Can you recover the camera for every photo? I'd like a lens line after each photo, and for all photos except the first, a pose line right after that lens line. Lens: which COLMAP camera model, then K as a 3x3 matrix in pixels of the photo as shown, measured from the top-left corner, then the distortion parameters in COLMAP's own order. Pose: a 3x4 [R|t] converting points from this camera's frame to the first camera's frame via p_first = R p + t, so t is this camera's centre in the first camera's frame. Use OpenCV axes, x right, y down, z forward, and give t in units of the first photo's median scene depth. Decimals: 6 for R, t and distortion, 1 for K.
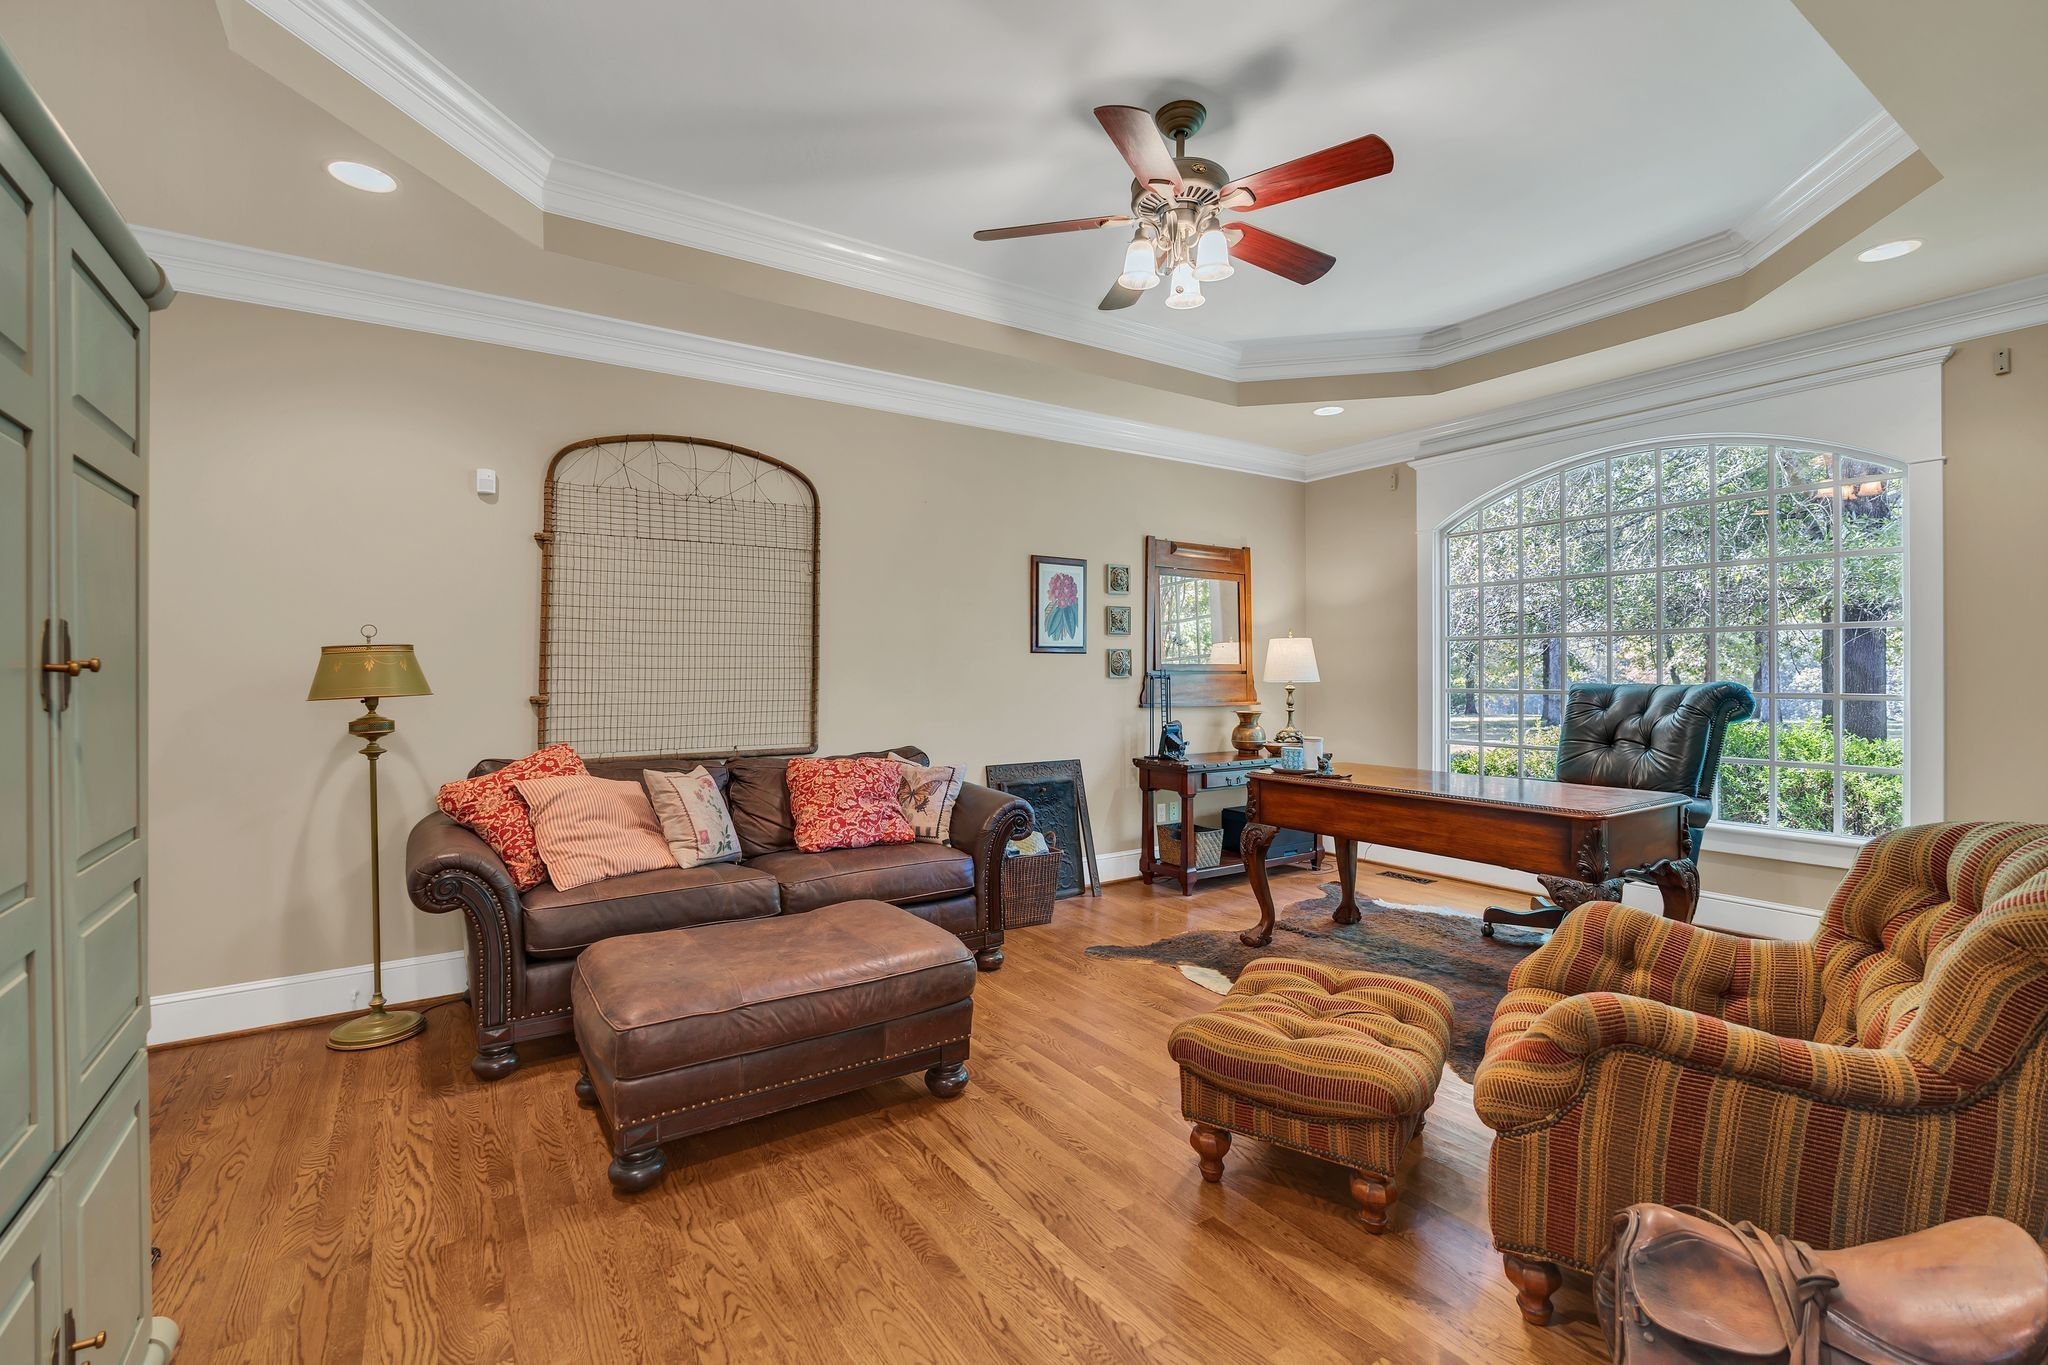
lens RADIAL K [[918.2, 0, 1025.6], [0, 918.2, 663.7], [0, 0, 1]] dist [-0.003284, 0.000227]
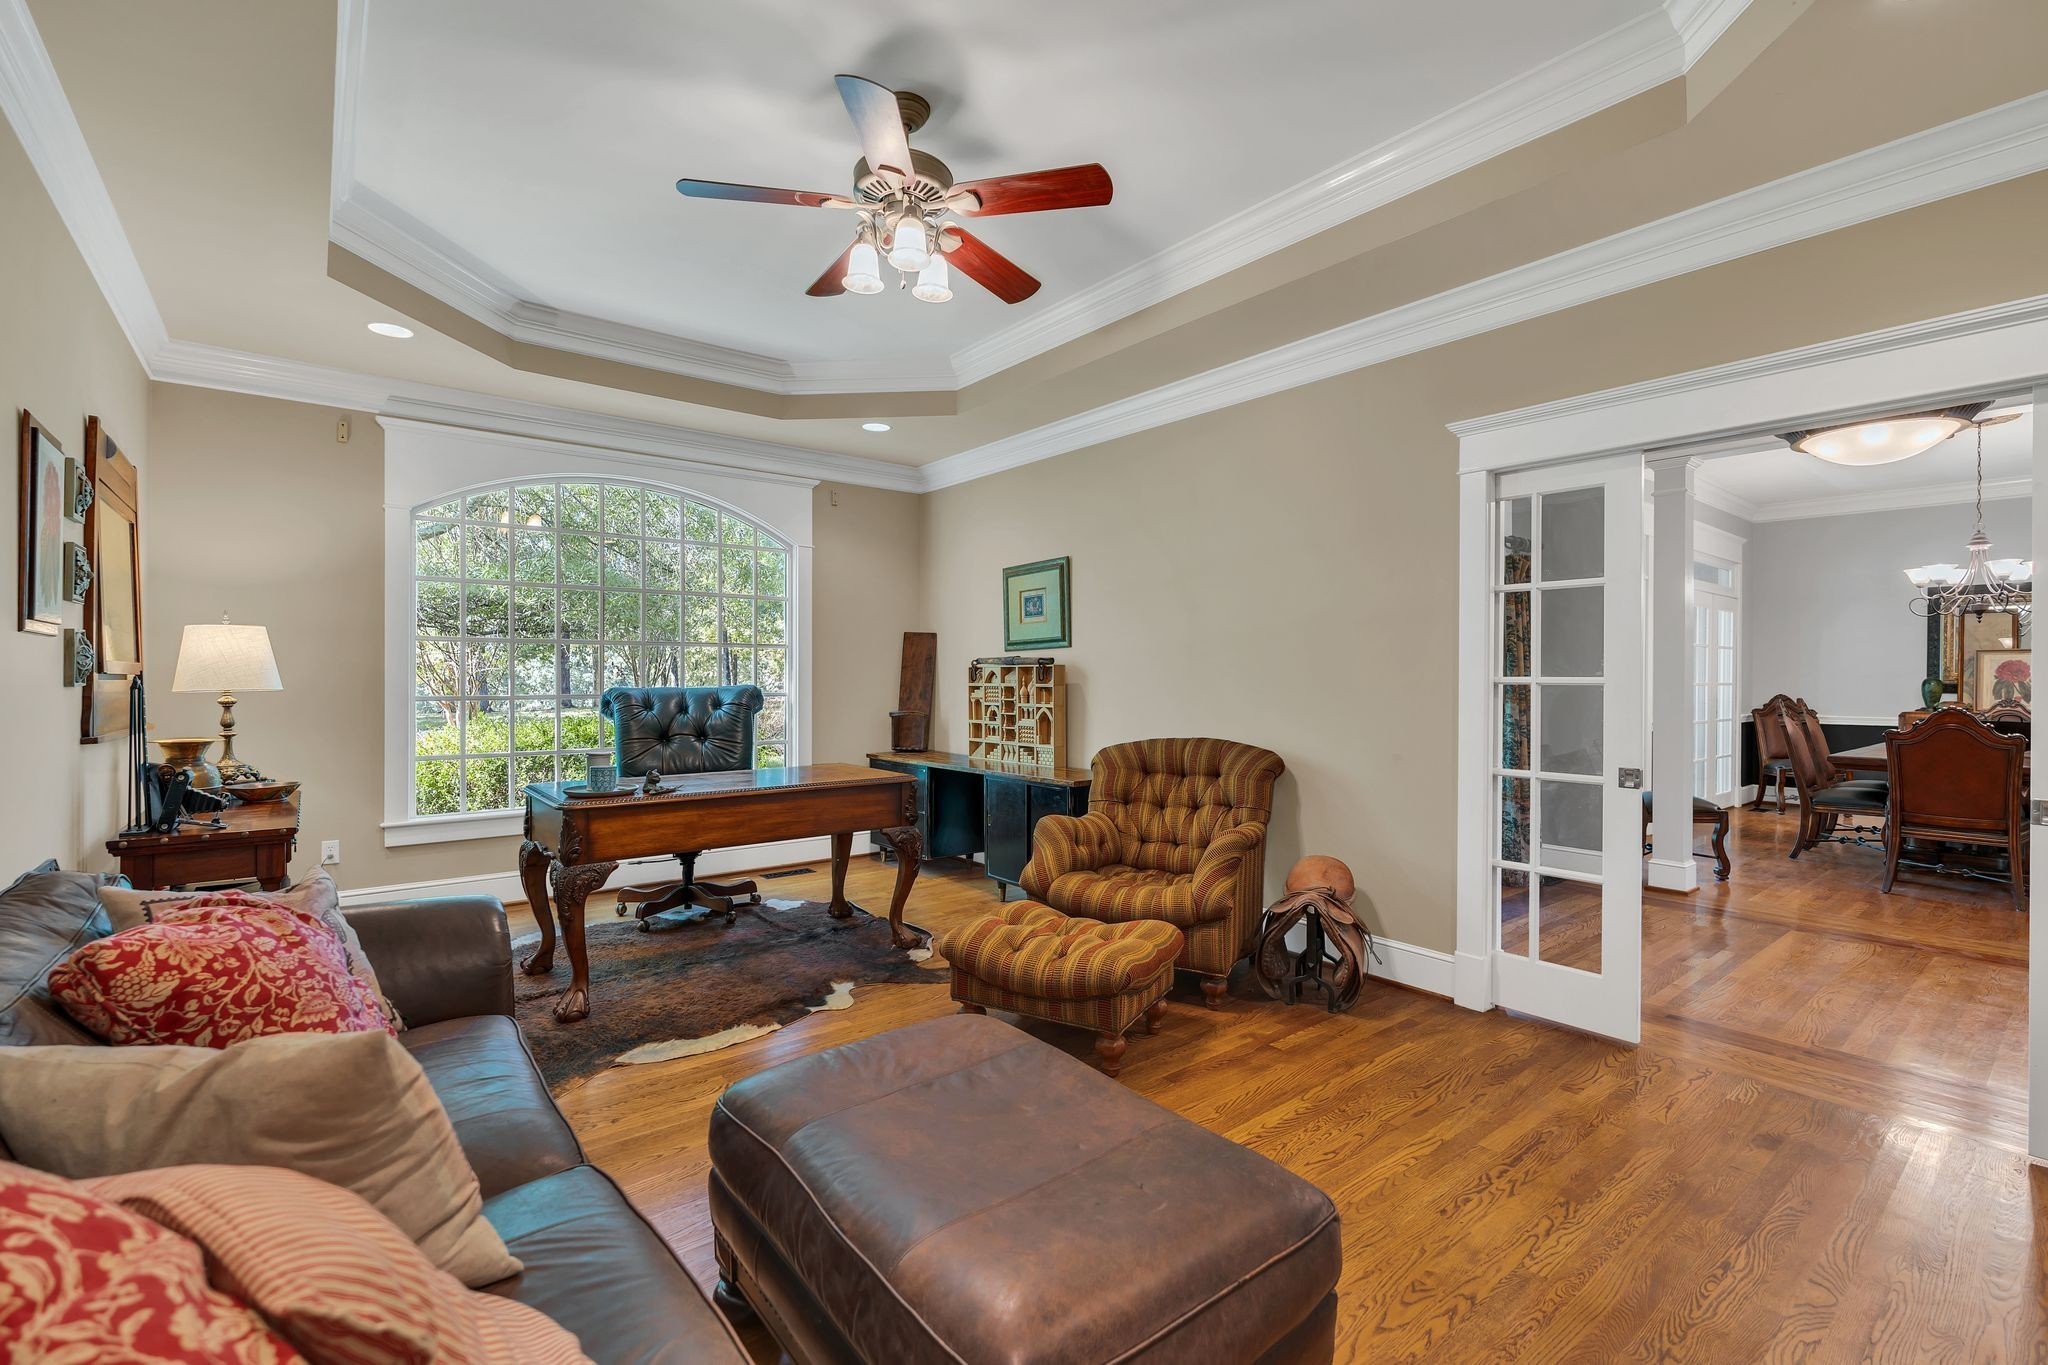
lens RADIAL K [[918.2, 0, 1025.6], [0, 918.2, 663.7], [0, 0, 1]] dist [-0.003284, 0.000227]
pose [[-0.102127, 0.017974, 0.994609, -0.623455], [-0.009935, 0.999768, -0.019087, 0.010412], [-0.994722, -0.011831, -0.101925, 0.739551]]
